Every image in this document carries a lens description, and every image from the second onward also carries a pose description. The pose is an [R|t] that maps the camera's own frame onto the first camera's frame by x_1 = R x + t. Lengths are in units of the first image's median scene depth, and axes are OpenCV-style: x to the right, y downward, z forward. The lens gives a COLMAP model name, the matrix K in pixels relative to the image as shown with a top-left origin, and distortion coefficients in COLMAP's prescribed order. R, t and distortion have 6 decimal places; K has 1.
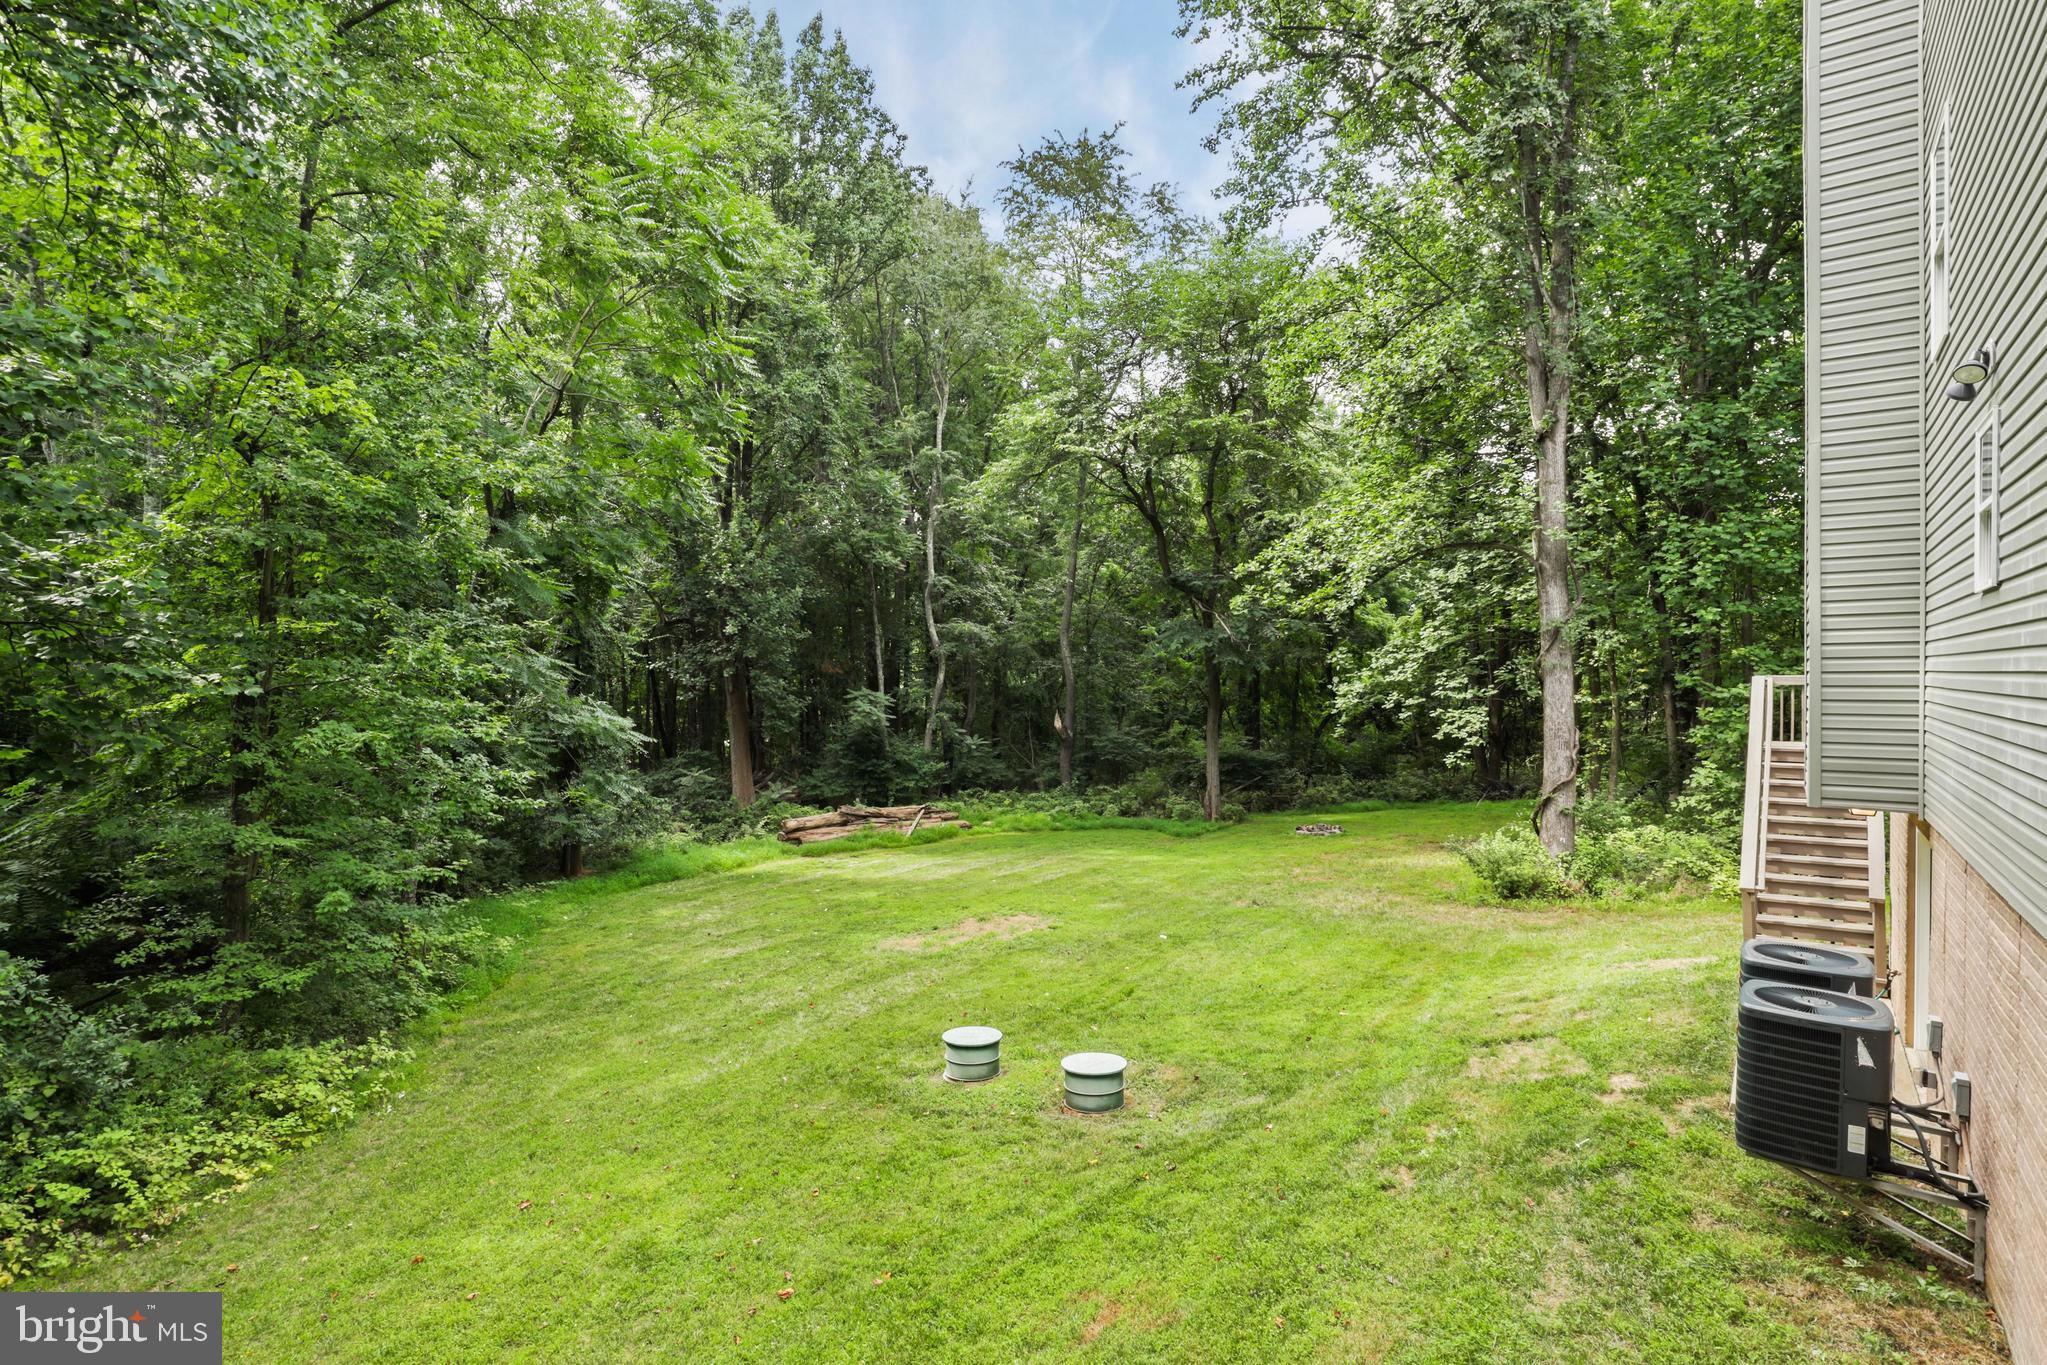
lens RADIAL K [[1044.3, 0, 1022.5], [0, 1044.3, 698.2], [0, 0, 1]] dist [0.017404, 0.000343]
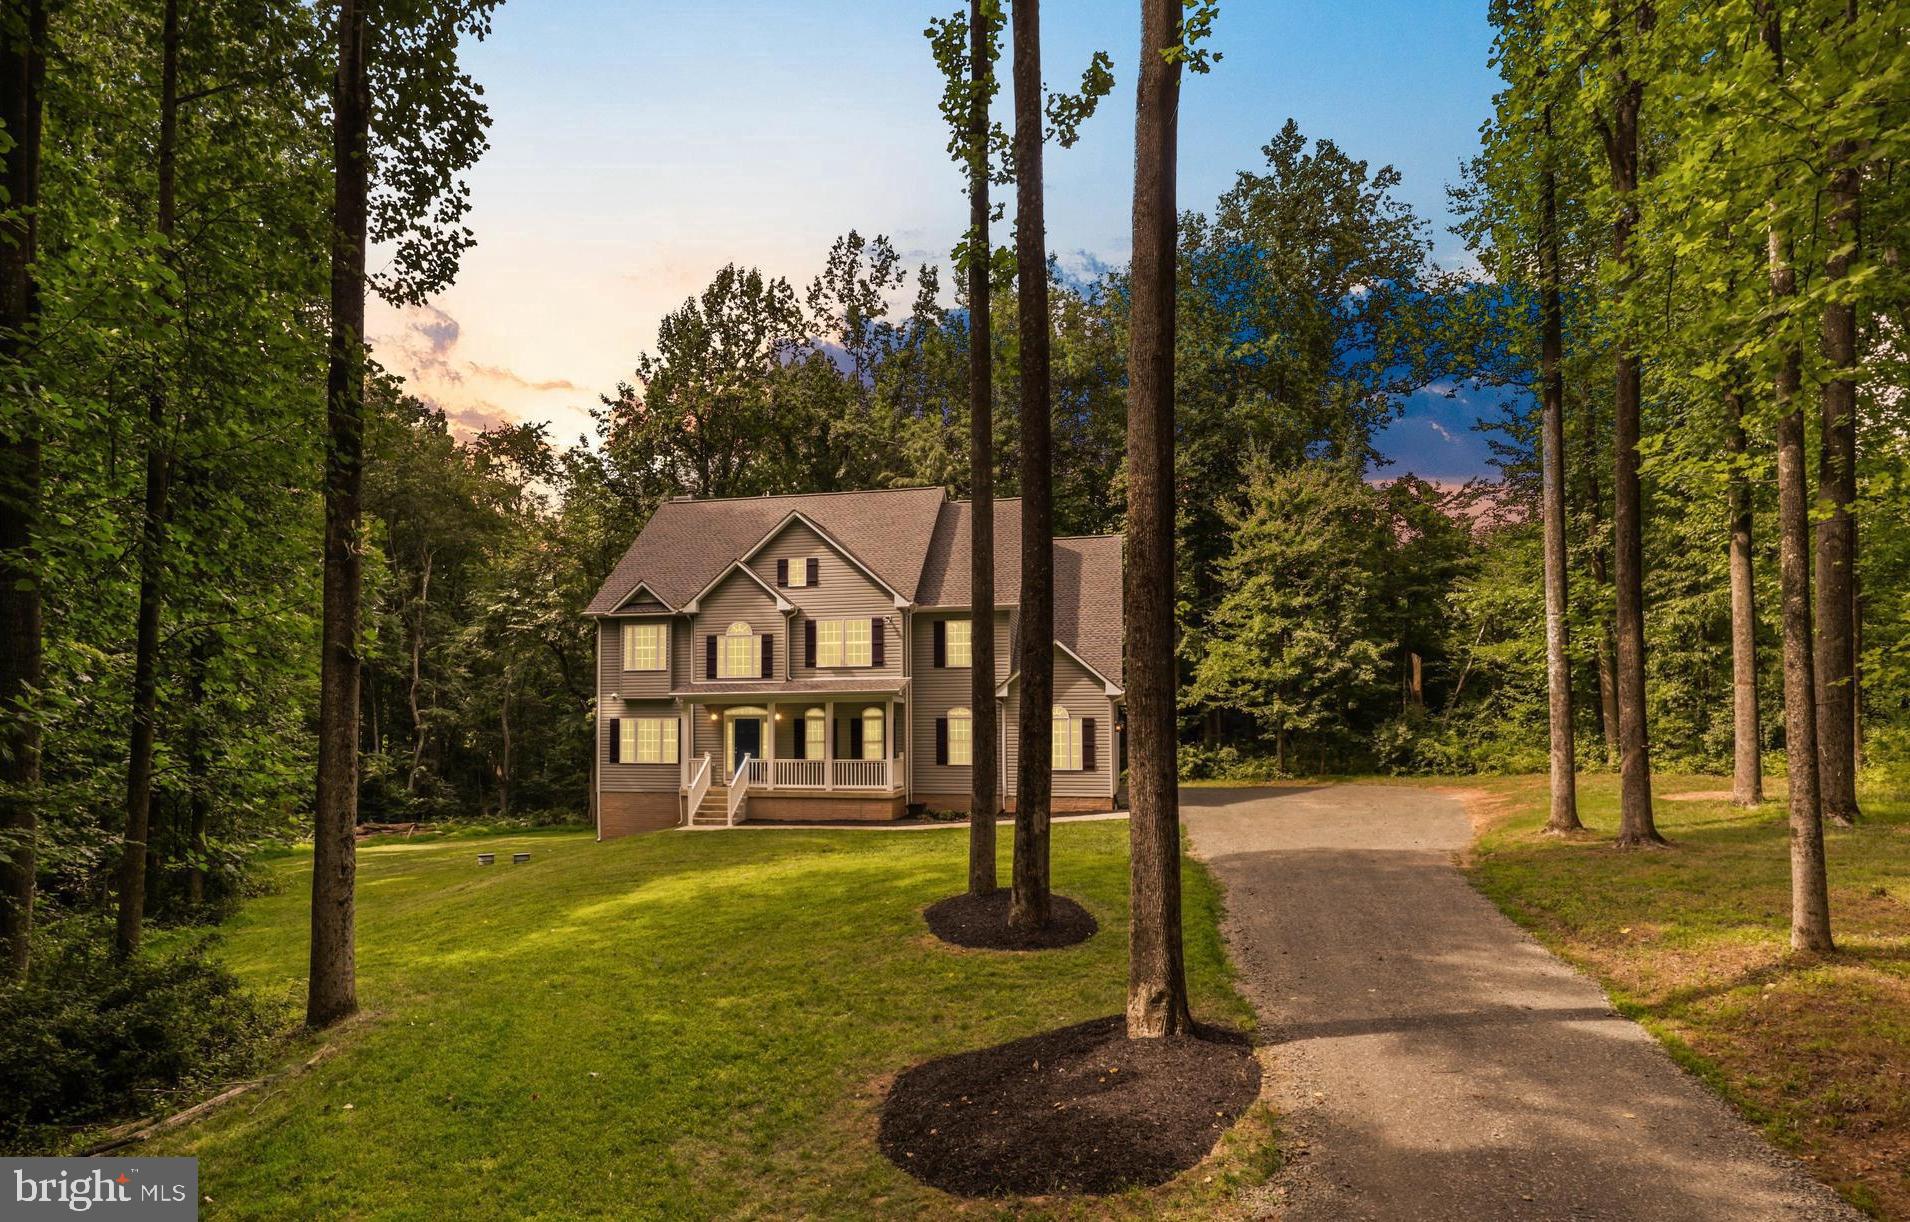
lens RADIAL K [[1053.9, 0, 905.7], [0, 1053.9, 662.7], [0, 0, 1]] dist [-0.046583, -0.000202]
pose [[0.913795, 0.023384, 0.405501, -0.060085], [0.010917, 0.996567, -0.082071, -0.005730], [-0.406028, 0.079423, 0.910403, -0.859780]]
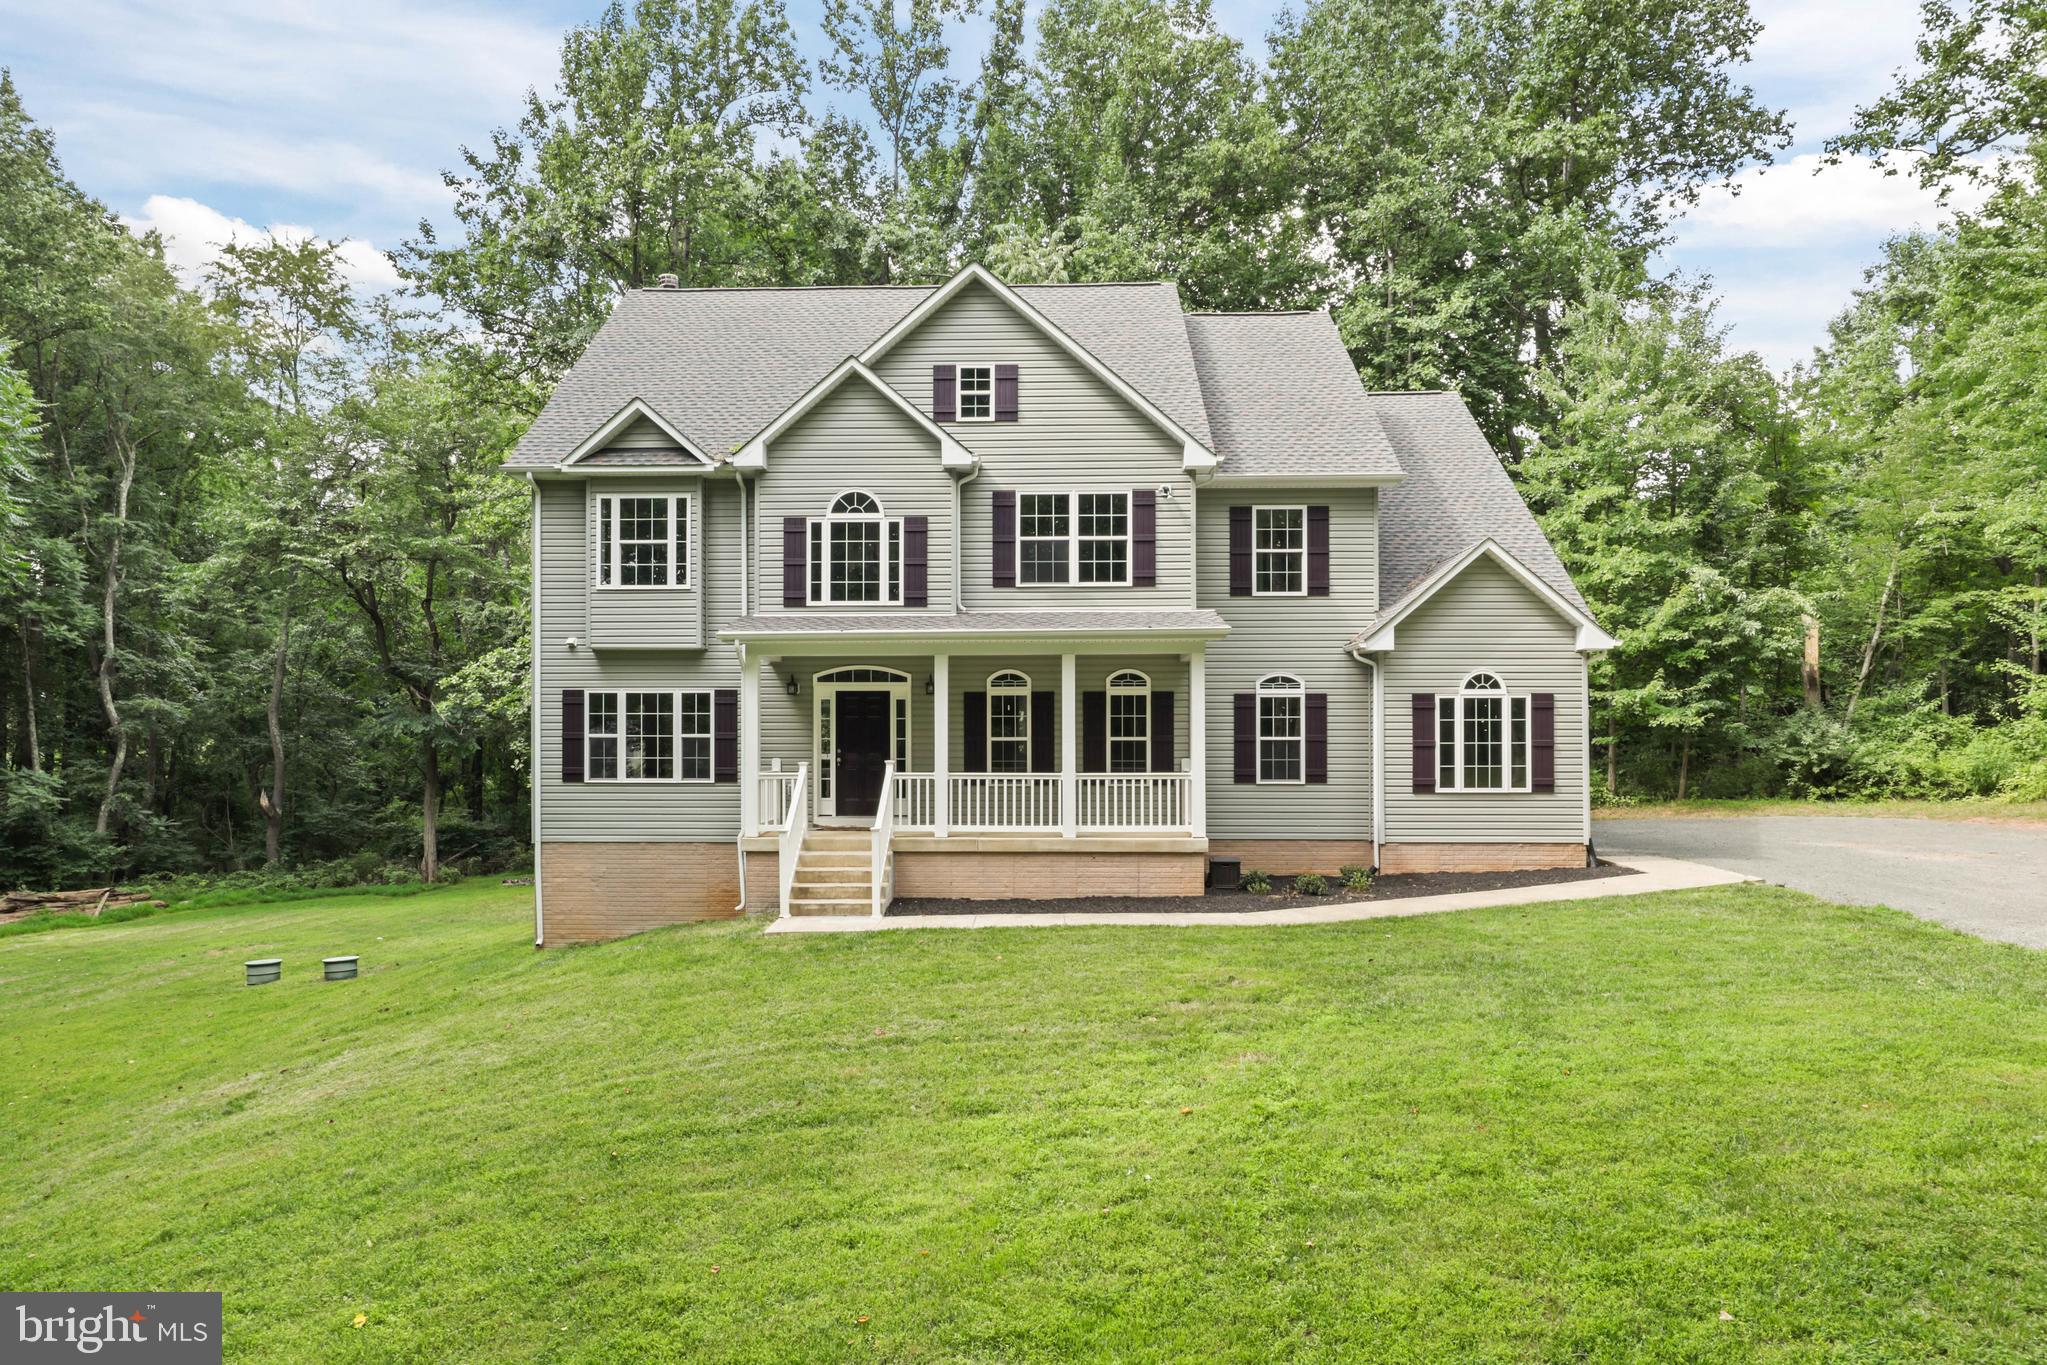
lens RADIAL K [[1255.6, 0, 1018.2], [0, 1255.6, 716.0], [0, 0, 1]] dist [-0.000465, 0.003393]
pose [[0.823926, 0.013040, 0.566547, -0.063130], [0.011802, 0.999124, -0.040159, -0.001221], [-0.566574, 0.039774, 0.823050, -0.475624]]
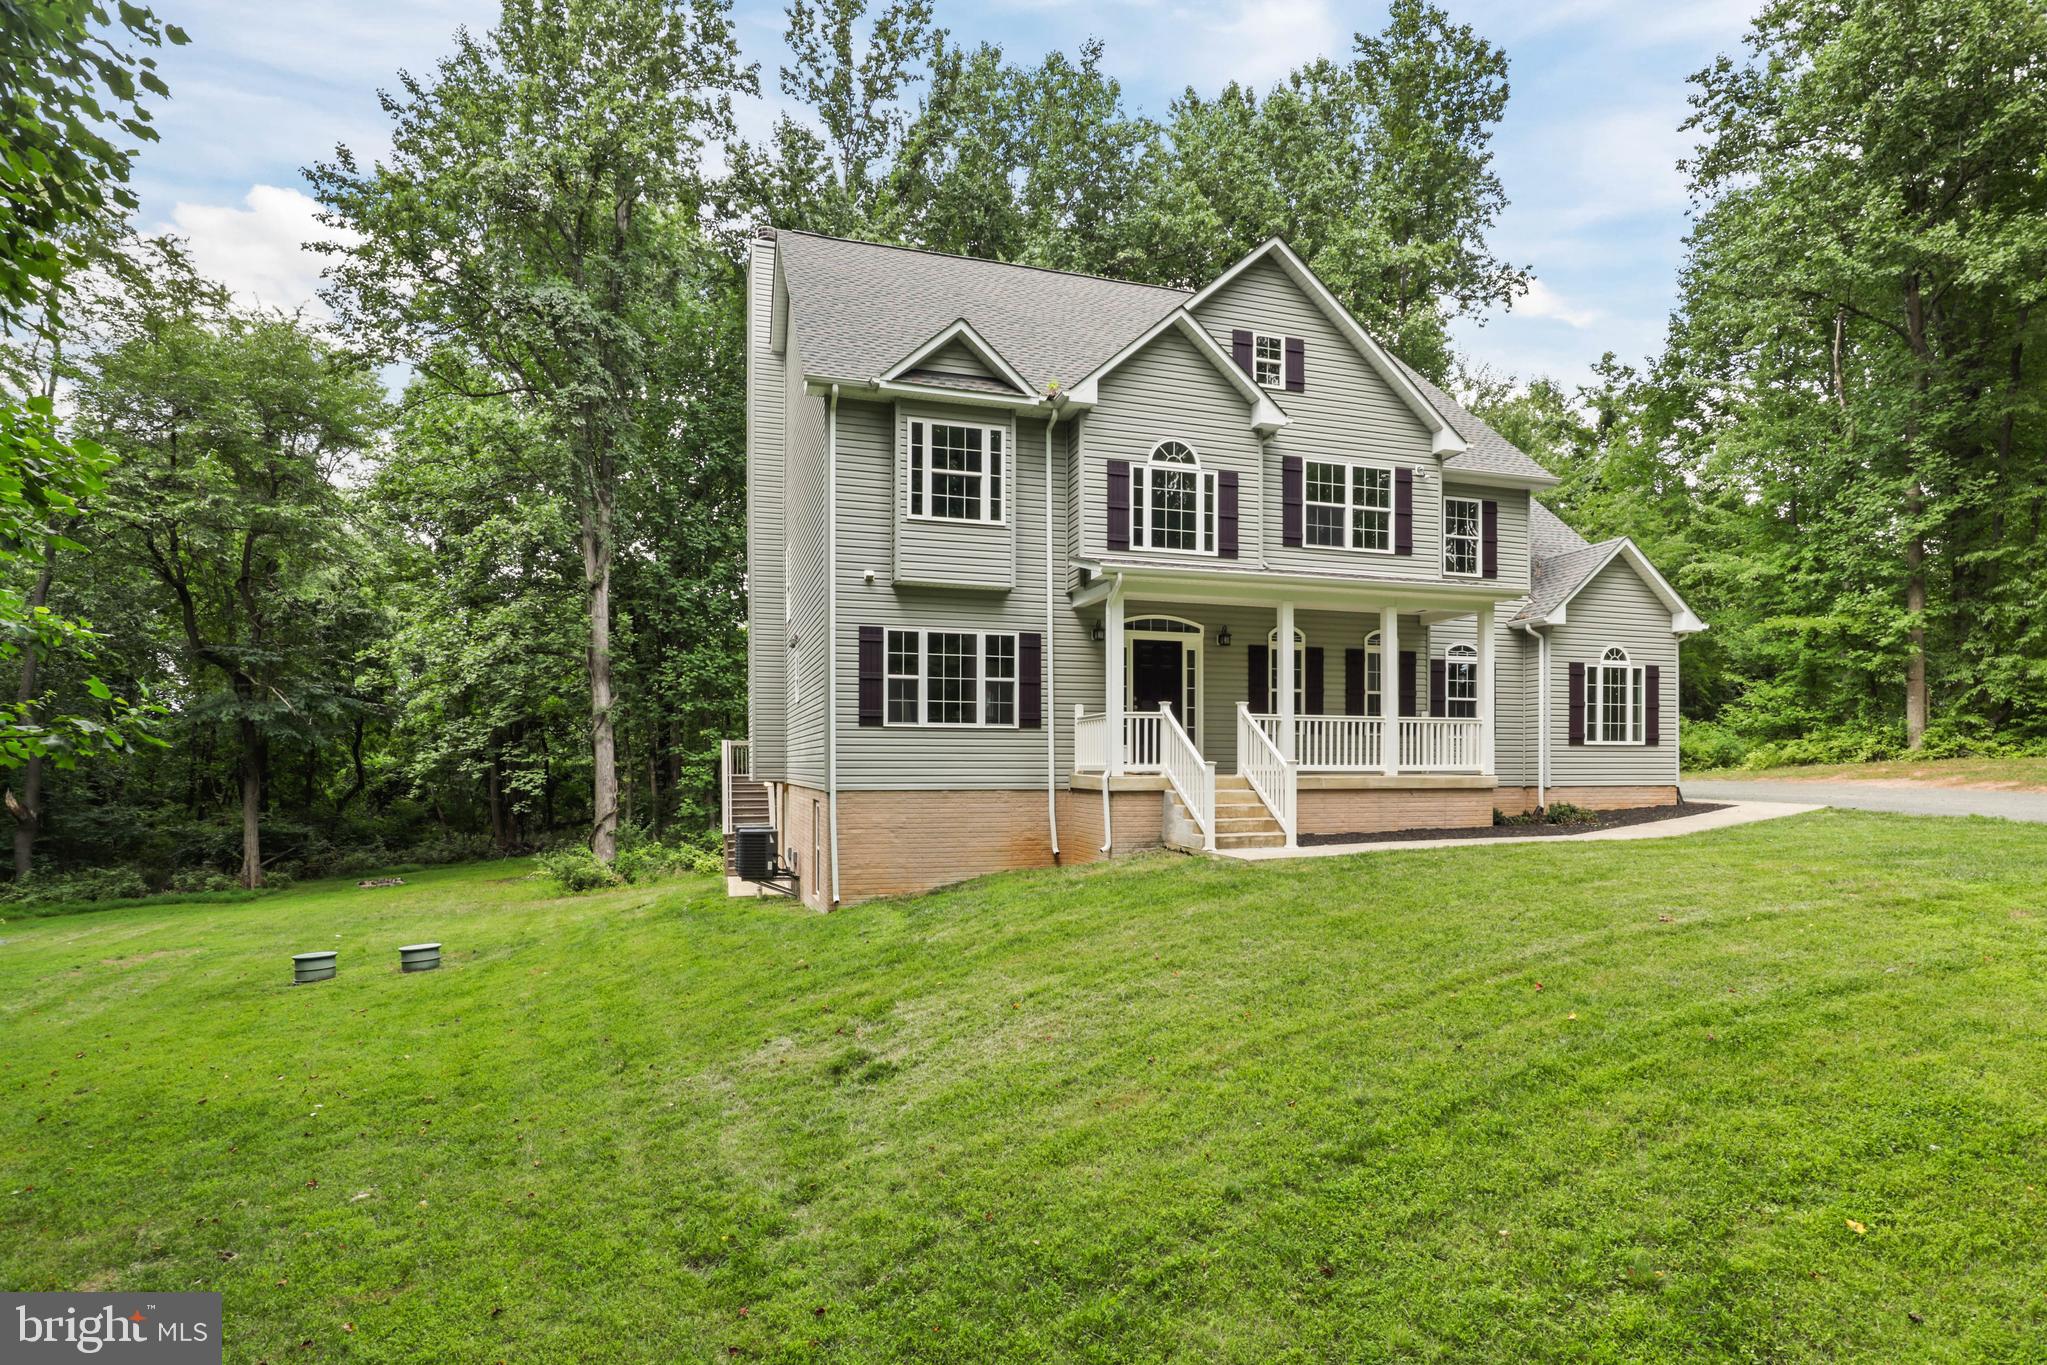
lens RADIAL K [[1070.7, 0, 1070.4], [0, 1070.7, 750.3], [0, 0, 1]] dist [-0.013470, 0.000396]
pose [[0.576164, 0.013338, 0.817225, -0.205972], [0.017158, 0.999449, -0.028409, 0.024385], [-0.817154, 0.030391, 0.575618, -0.249192]]
